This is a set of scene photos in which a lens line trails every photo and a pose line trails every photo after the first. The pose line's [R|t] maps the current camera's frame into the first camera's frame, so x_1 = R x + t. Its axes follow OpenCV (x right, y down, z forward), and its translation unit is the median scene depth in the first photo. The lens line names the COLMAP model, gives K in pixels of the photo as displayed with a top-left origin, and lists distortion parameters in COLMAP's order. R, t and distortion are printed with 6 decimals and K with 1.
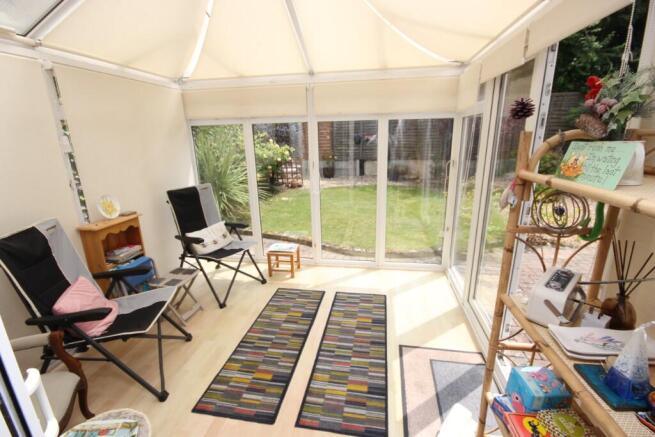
lens RADIAL K [[305.4, 0, 327.3], [0, 305.4, 221.4], [0, 0, 1]] dist [0.002607, 0.000125]
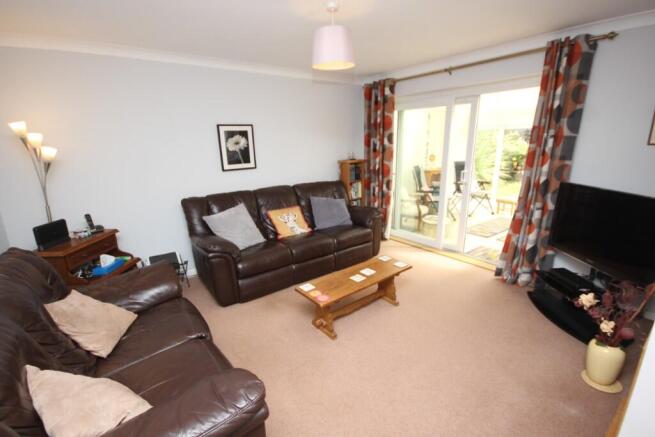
lens RADIAL K [[305.4, 0, 326.5], [0, 305.4, 219.5], [0, 0, 1]] dist [0.002607, 0.000125]
pose [[0.729926, 0.178981, -0.659677, 0.253723], [-0.177712, 0.981612, 0.069690, 0.244817], [0.660020, 0.066364, 0.748311, -0.938283]]
